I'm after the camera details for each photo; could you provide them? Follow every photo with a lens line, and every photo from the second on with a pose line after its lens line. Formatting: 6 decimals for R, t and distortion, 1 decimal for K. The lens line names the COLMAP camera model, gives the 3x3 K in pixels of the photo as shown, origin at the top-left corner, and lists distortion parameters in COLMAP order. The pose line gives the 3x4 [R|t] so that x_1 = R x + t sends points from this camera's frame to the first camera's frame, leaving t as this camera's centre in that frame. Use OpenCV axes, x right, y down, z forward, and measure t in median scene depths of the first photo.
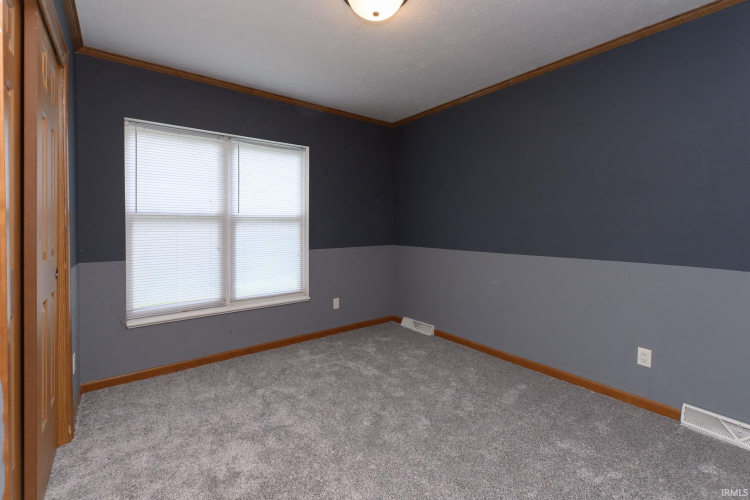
lens RADIAL K [[333.2, 0, 374.5], [0, 333.2, 220.7], [0, 0, 1]] dist [0.001526, 0.000122]
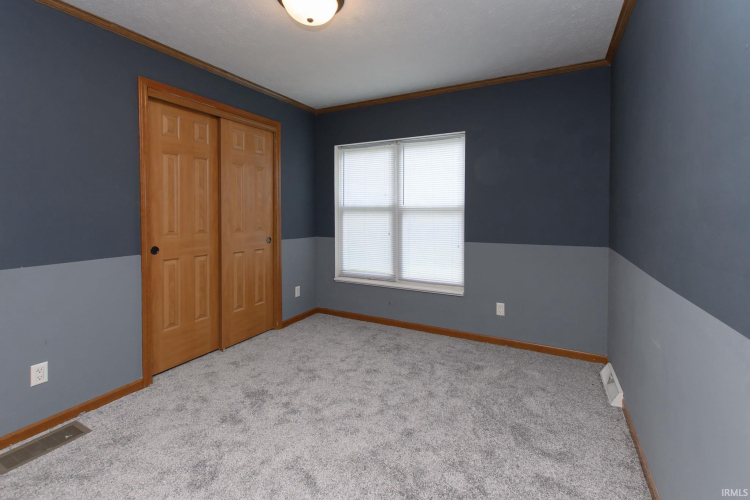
lens RADIAL K [[331.6, 0, 375.8], [0, 331.6, 211.0], [0, 0, 1]] dist [-0.000165, -0.000153]
pose [[0.413171, 0.000248, -0.910653, 0.617603], [0.008897, 0.999951, 0.004310, -0.006815], [0.910610, -0.009883, 0.413149, 0.444888]]
